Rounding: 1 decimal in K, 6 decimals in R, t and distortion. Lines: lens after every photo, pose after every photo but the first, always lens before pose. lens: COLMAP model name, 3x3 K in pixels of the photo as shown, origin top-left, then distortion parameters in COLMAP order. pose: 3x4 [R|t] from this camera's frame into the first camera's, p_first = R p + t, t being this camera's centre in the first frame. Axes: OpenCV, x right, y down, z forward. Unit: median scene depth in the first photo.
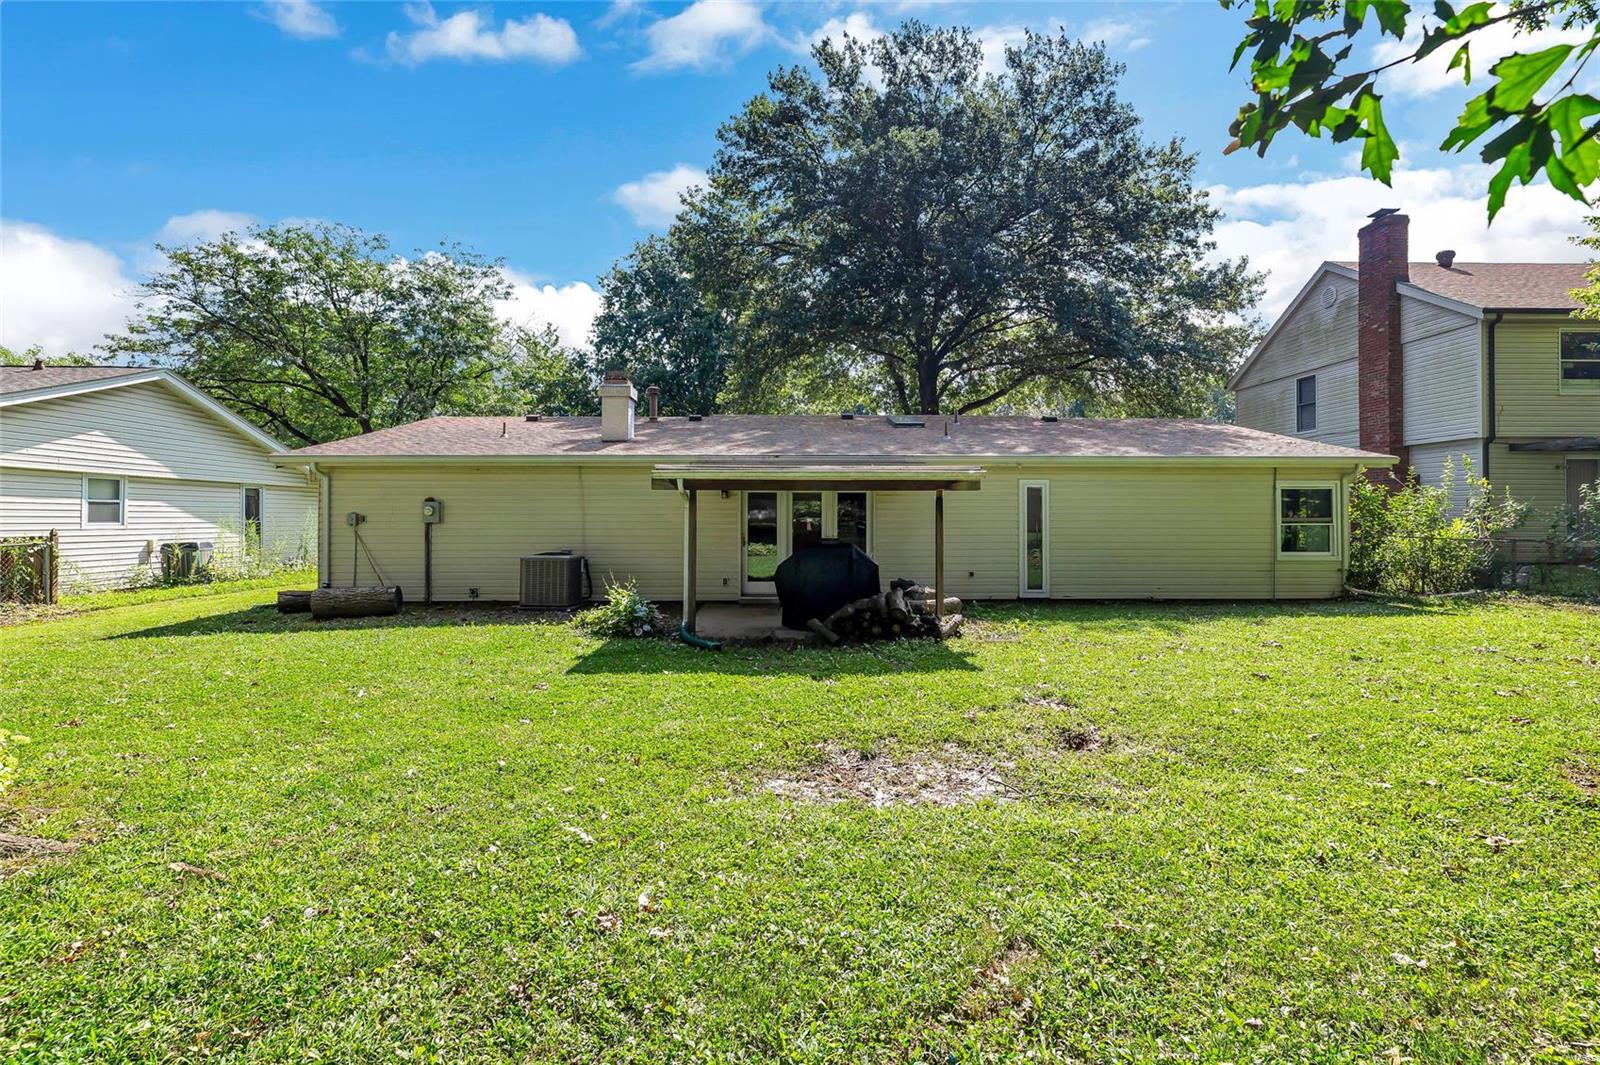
lens RADIAL K [[733.4, 0, 796.0], [0, 733.4, 507.5], [0, 0, 1]] dist [0.000866, 0.000068]
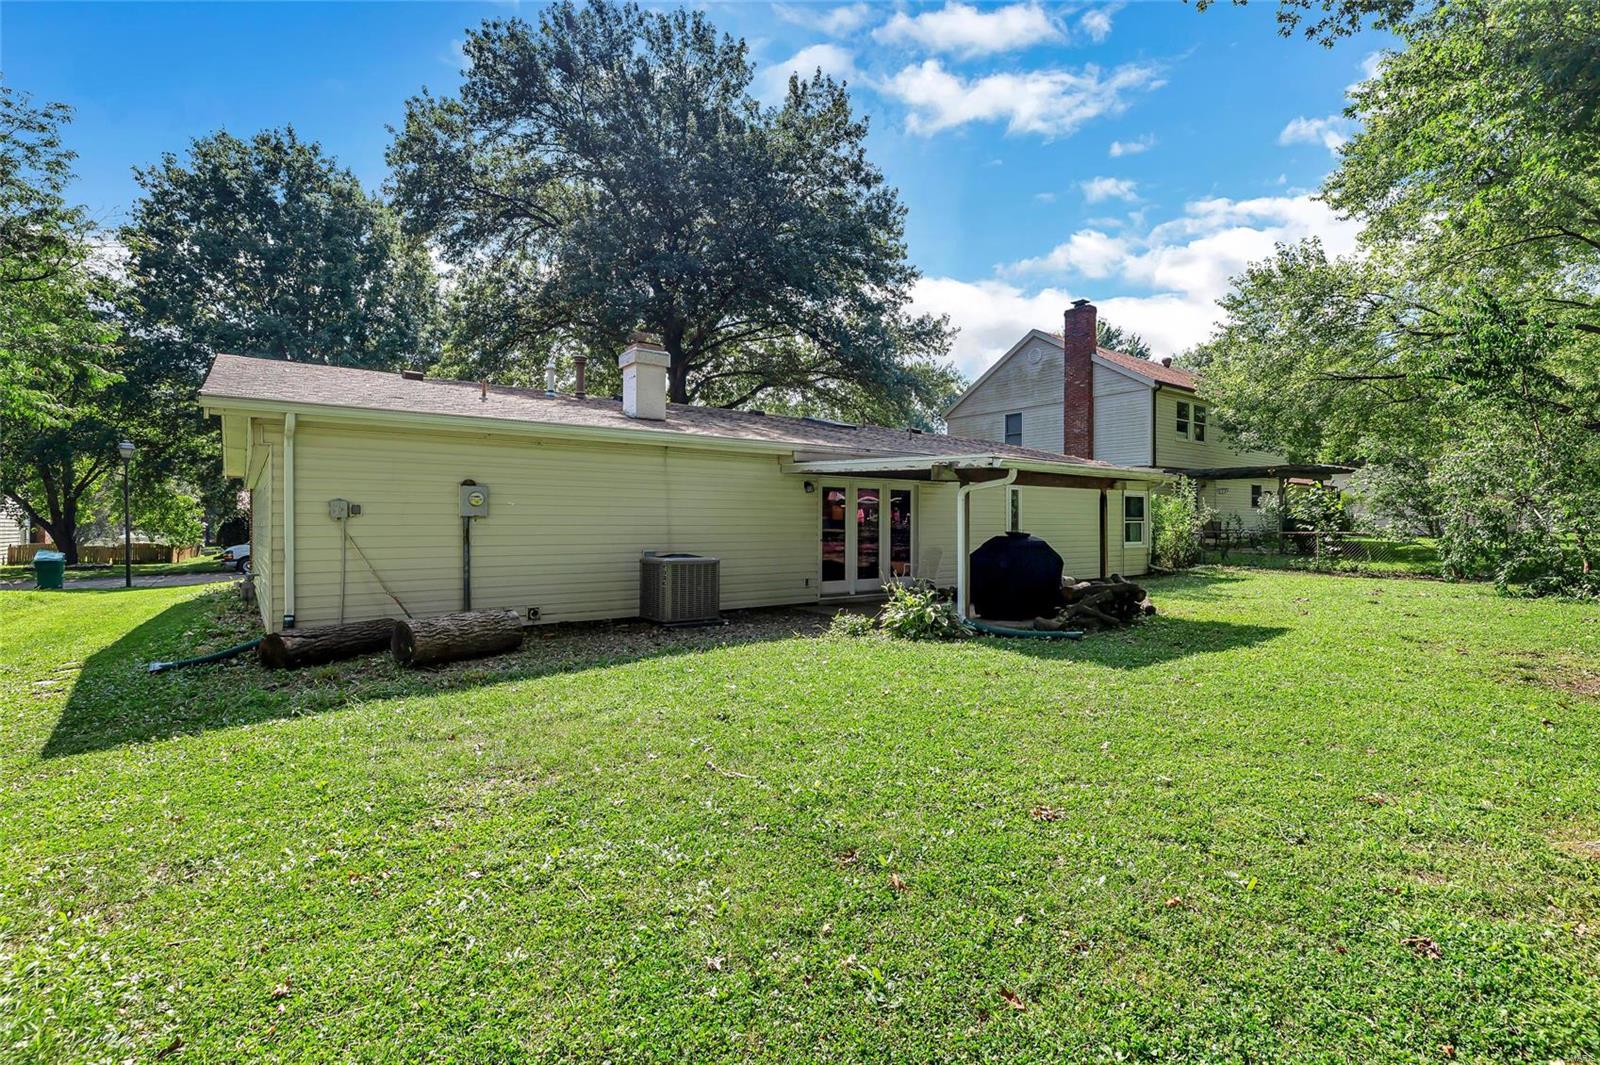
lens RADIAL K [[732.4, 0, 797.4], [0, 732.4, 517.1], [0, 0, 1]] dist [0.002088, -0.000021]
pose [[0.802898, 0.006085, 0.596086, -0.487080], [-0.009410, 0.999953, 0.002468, 0.012311], [-0.596042, -0.007591, 0.802917, 0.197673]]
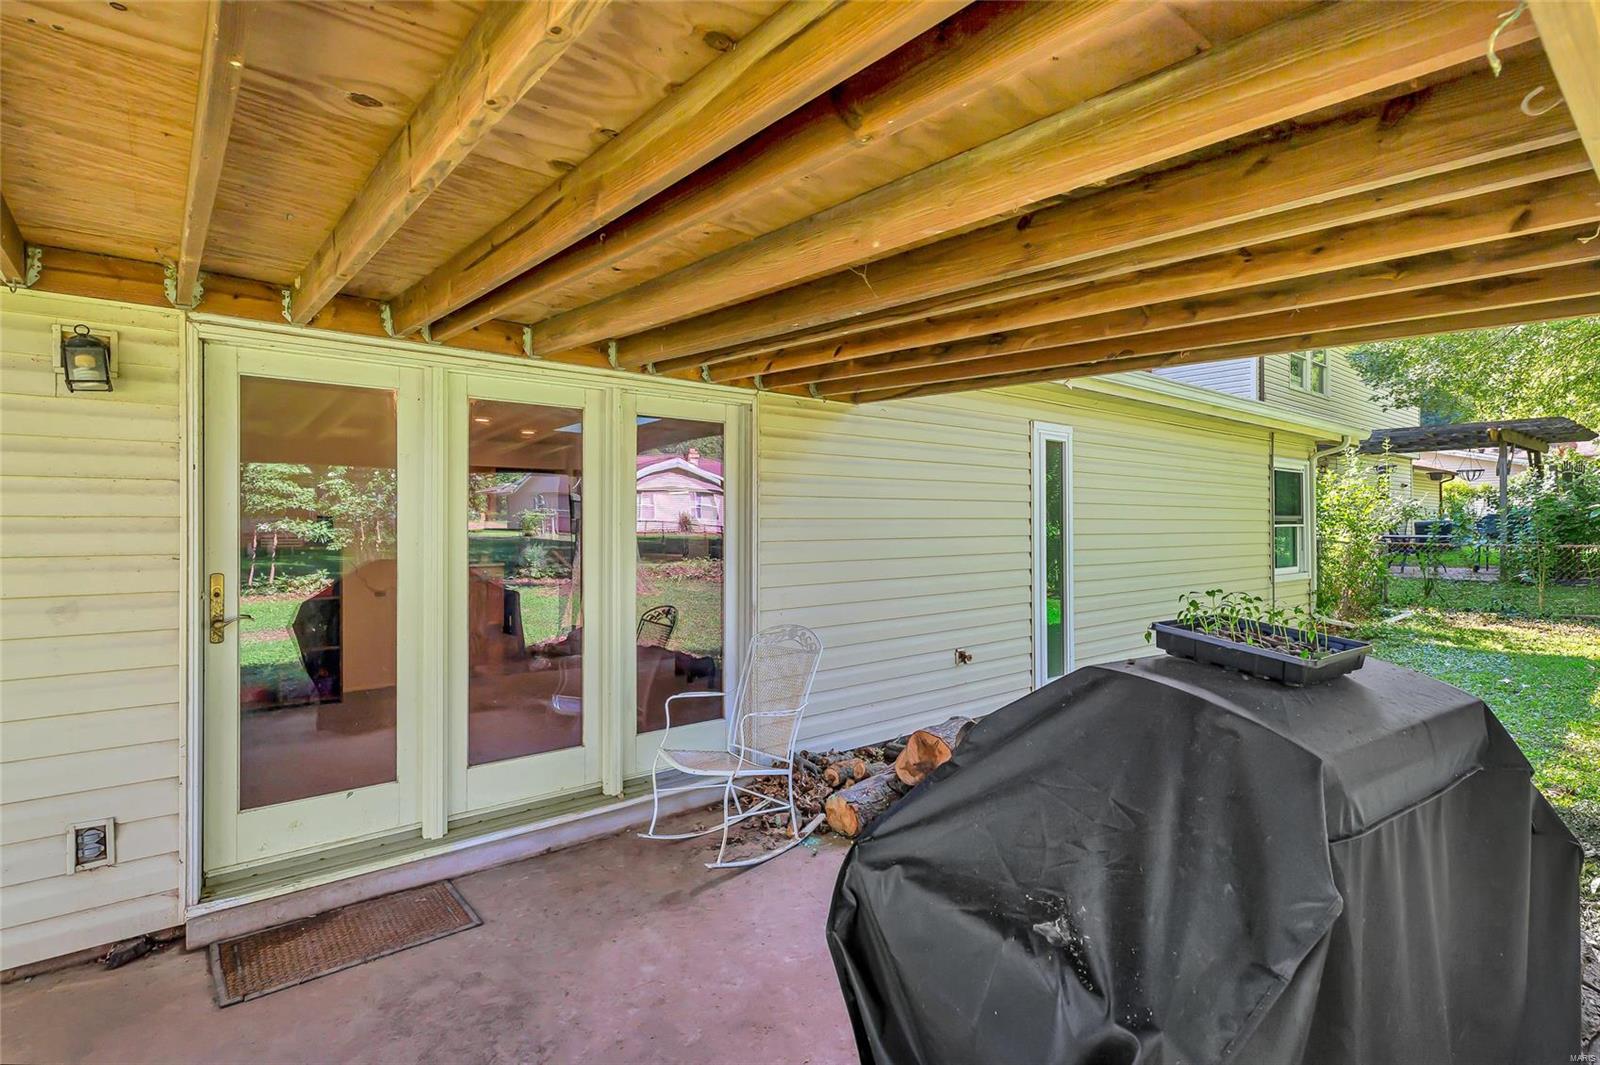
lens RADIAL K [[769.7, 0, 803.2], [0, 769.7, 523.9], [0, 0, 1]] dist [0.001092, 0.000149]
pose [[0.782535, -0.000732, 0.622606, -0.057326], [-0.007948, 0.999906, 0.011165, 0.013104], [-0.622556, -0.013685, 0.782456, 0.547925]]
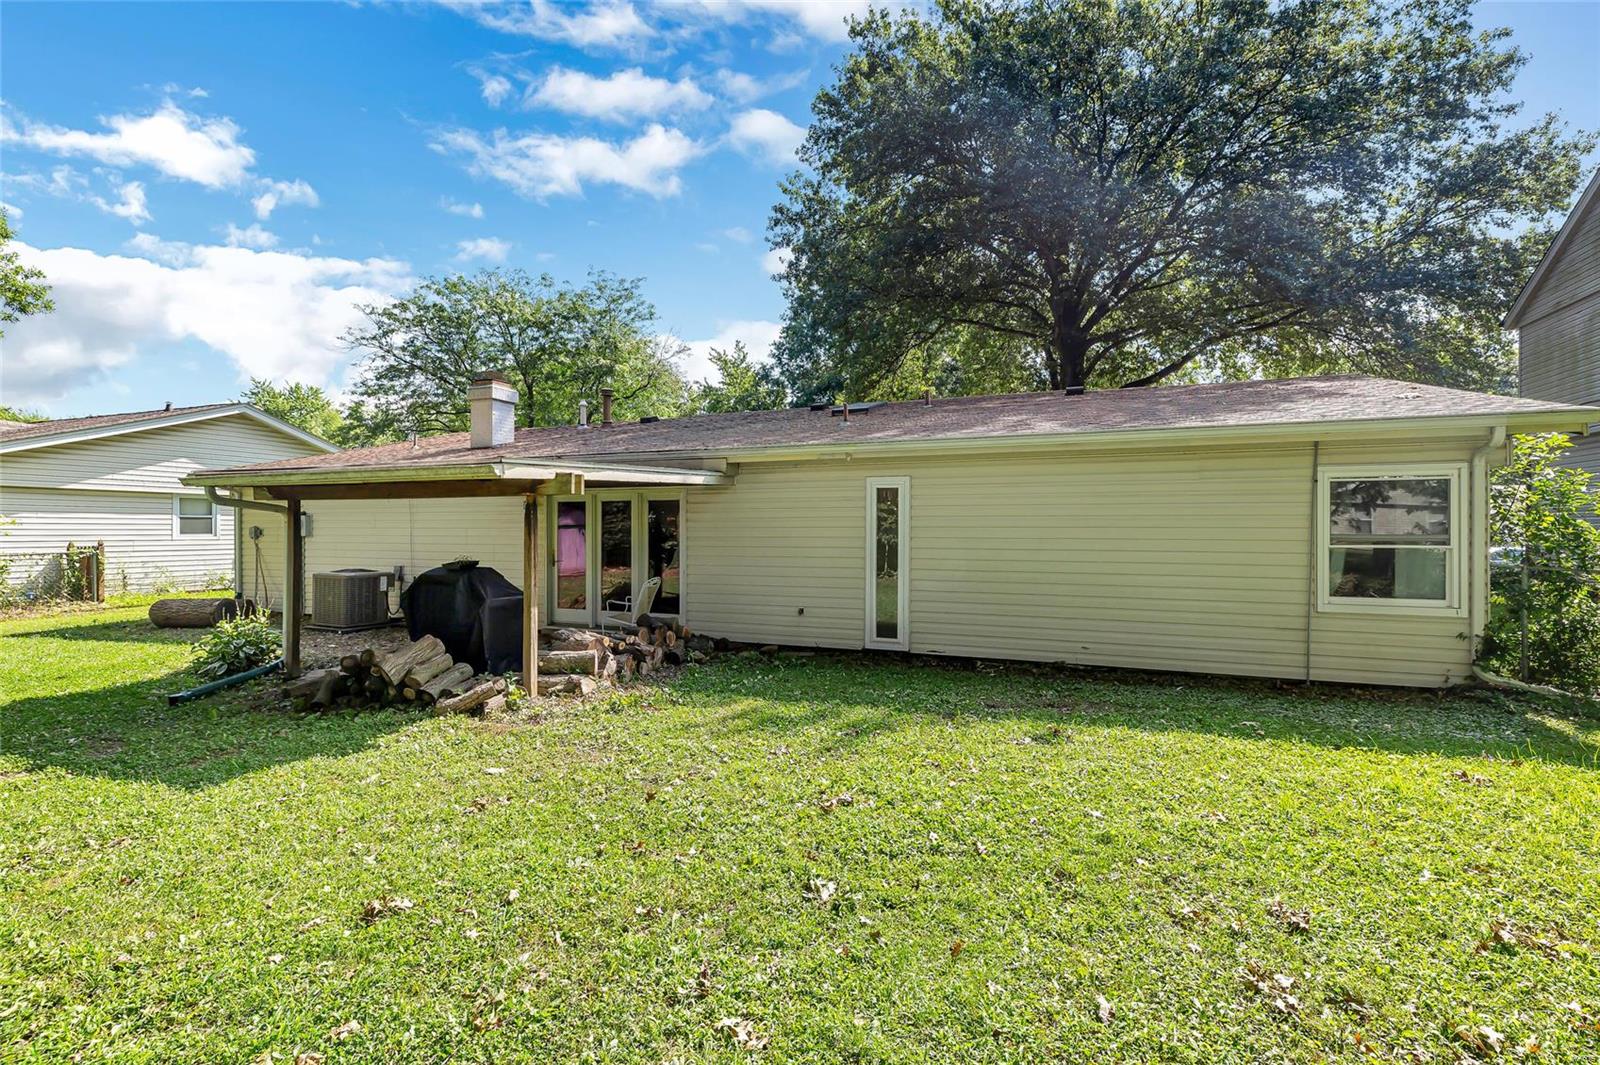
lens RADIAL K [[723.3, 0, 798.1], [0, 723.3, 528.8], [0, 0, 1]] dist [0.002273, 0.000244]
pose [[0.919023, 0.000455, -0.394204, 0.383163], [0.005351, 0.999893, 0.013628, 0.000345], [0.394168, -0.014633, 0.918922, 0.259868]]
